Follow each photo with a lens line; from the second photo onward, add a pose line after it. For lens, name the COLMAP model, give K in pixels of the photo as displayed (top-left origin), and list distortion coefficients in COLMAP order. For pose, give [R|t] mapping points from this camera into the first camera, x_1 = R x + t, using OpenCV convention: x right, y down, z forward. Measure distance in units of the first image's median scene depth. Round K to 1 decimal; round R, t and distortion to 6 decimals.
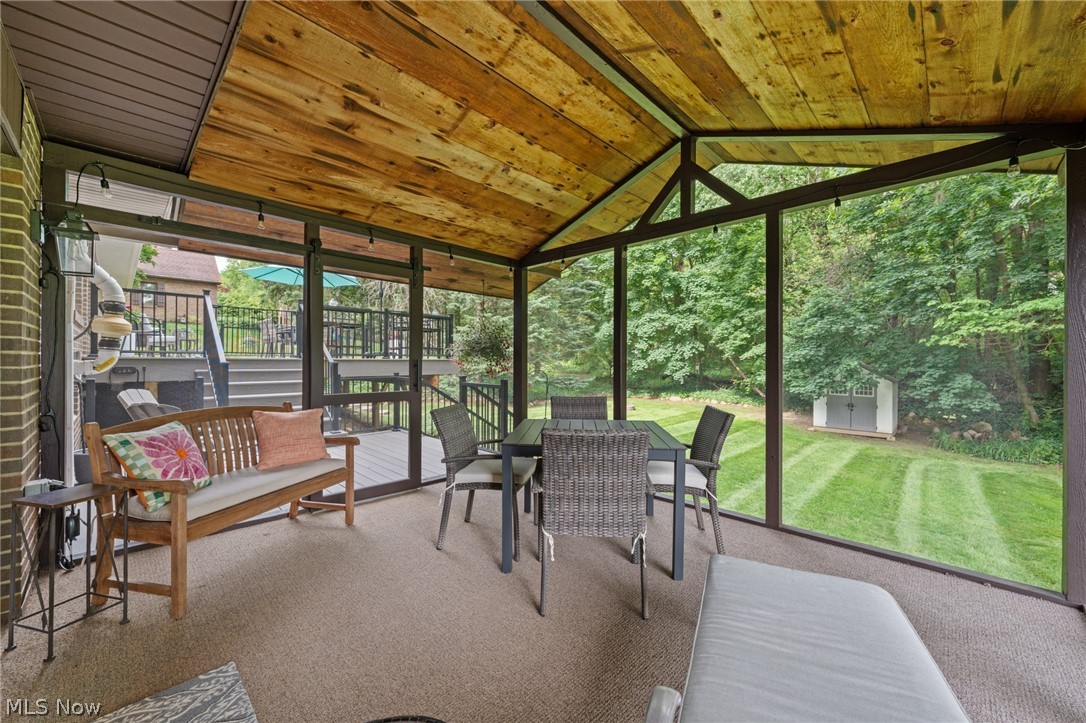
lens RADIAL K [[420.1, 0, 545.2], [0, 420.1, 358.2], [0, 0, 1]] dist [-0.000505, -0.000029]
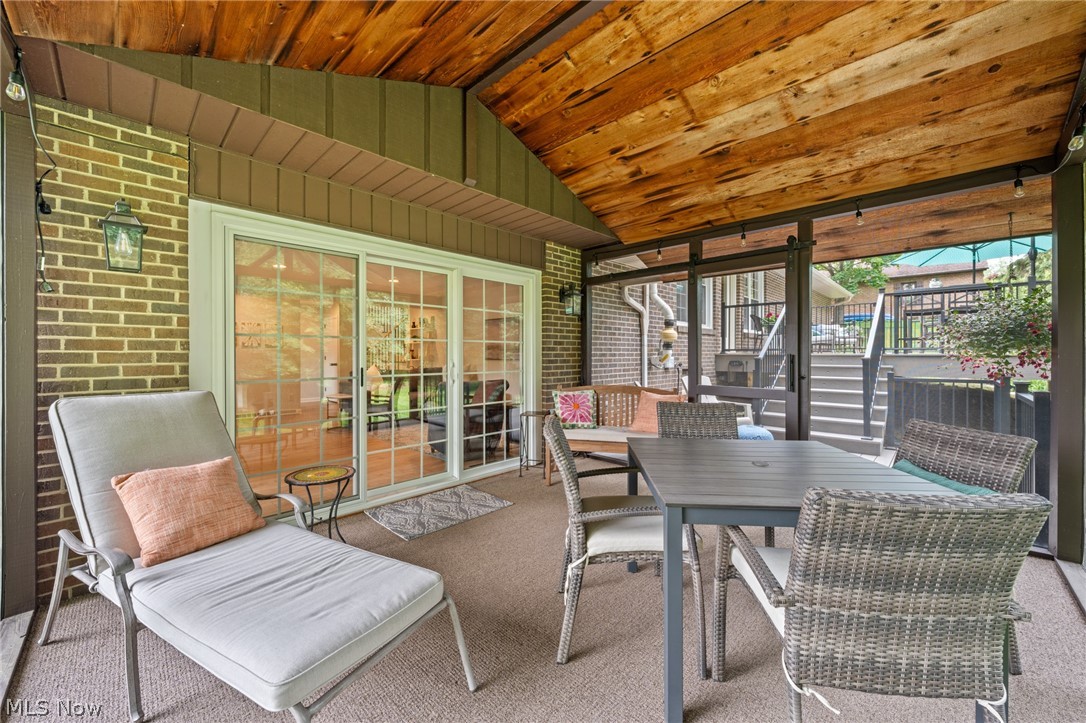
lens RADIAL K [[411.6, 0, 541.8], [0, 411.6, 355.9], [0, 0, 1]] dist [-0.008204, -0.000057]
pose [[0.007776, -0.004195, -0.999961, 0.514036], [0.011066, 0.999930, -0.004108, 0.005685], [0.999909, -0.011034, 0.007822, 0.459331]]
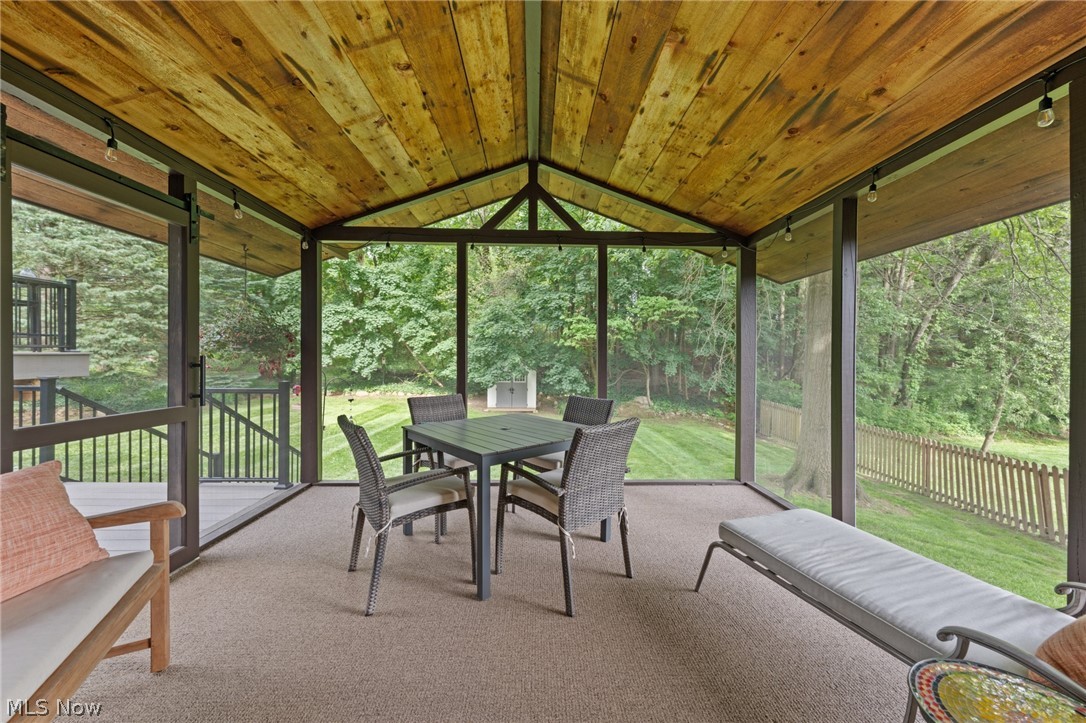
lens RADIAL K [[396.5, 0, 545.4], [0, 396.5, 359.5], [0, 0, 1]] dist [-0.000845, -0.000078]
pose [[0.693382, -0.003708, 0.720561, -0.359046], [-0.007920, 0.999887, 0.012767, -0.001100], [-0.720527, -0.014559, 0.693274, 0.191147]]
